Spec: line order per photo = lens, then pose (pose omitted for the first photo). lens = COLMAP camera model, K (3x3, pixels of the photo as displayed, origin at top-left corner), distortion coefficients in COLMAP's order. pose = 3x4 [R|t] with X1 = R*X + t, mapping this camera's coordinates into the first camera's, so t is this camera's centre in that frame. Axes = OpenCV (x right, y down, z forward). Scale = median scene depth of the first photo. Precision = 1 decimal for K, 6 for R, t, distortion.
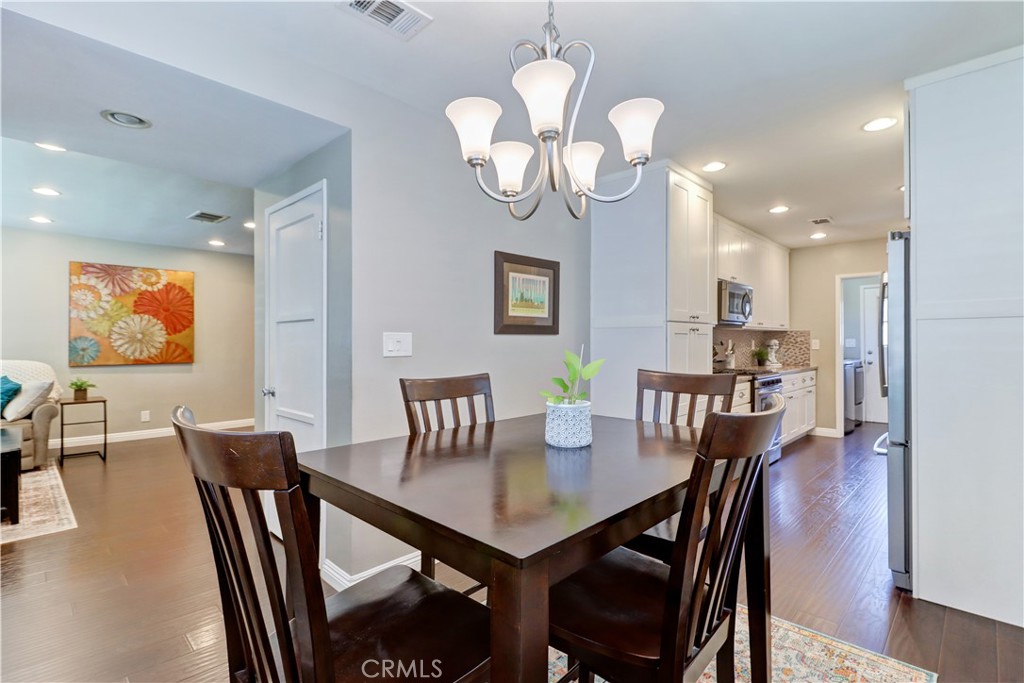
lens RADIAL K [[476.8, 0, 518.9], [0, 476.8, 336.8], [0, 0, 1]] dist [0.018536, -0.012183]
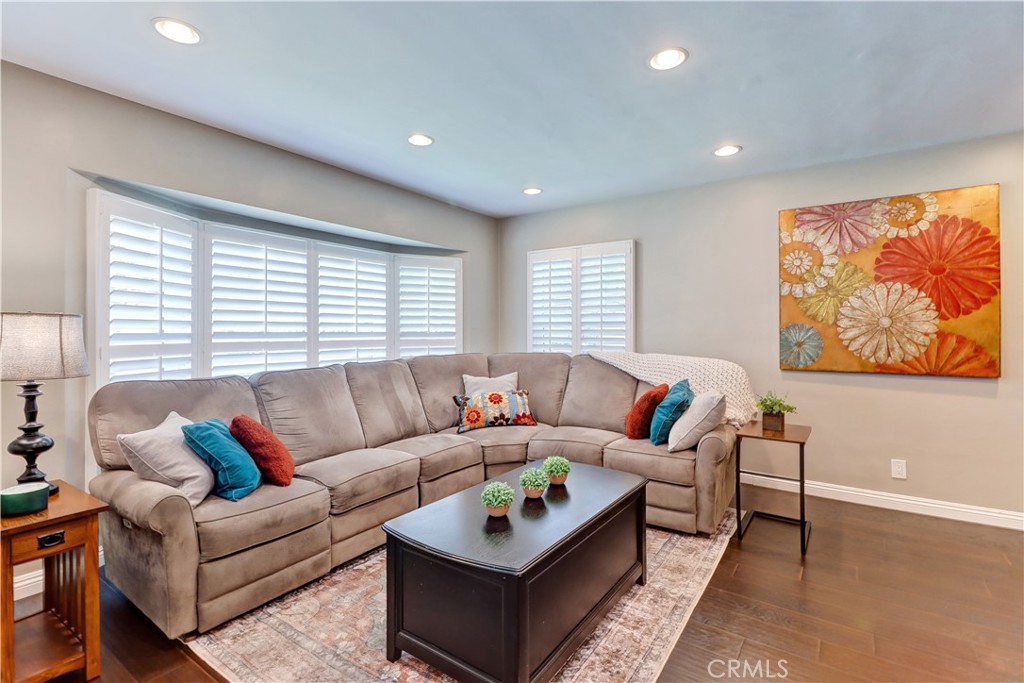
lens RADIAL K [[476.8, 0, 519.2], [0, 476.8, 330.1], [0, 0, 1]] dist [0.018536, -0.012183]
pose [[0.169156, -0.002671, -0.985586, -0.332742], [0.008822, 0.999960, -0.001196, 0.004820], [0.985550, -0.008492, 0.169173, 0.515111]]
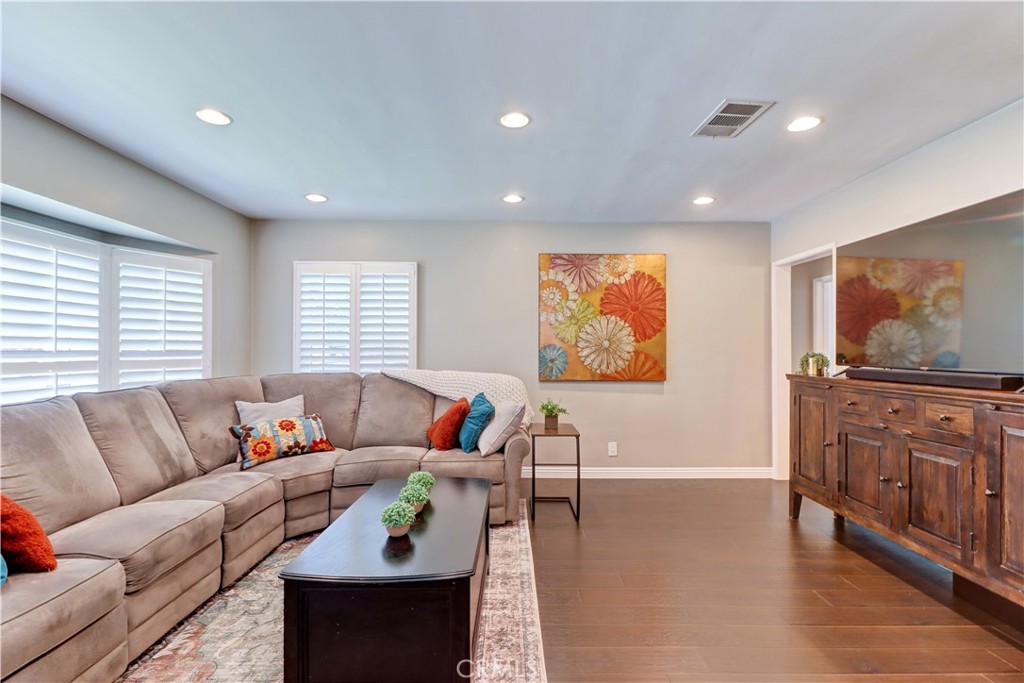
lens RADIAL K [[476.8, 0, 522.9], [0, 476.8, 345.5], [0, 0, 1]] dist [0.018536, -0.012183]
pose [[0.710193, -0.005091, -0.703989, -0.367107], [0.003850, 0.999987, -0.003347, 0.003363], [0.703996, -0.000333, 0.710203, 0.384842]]
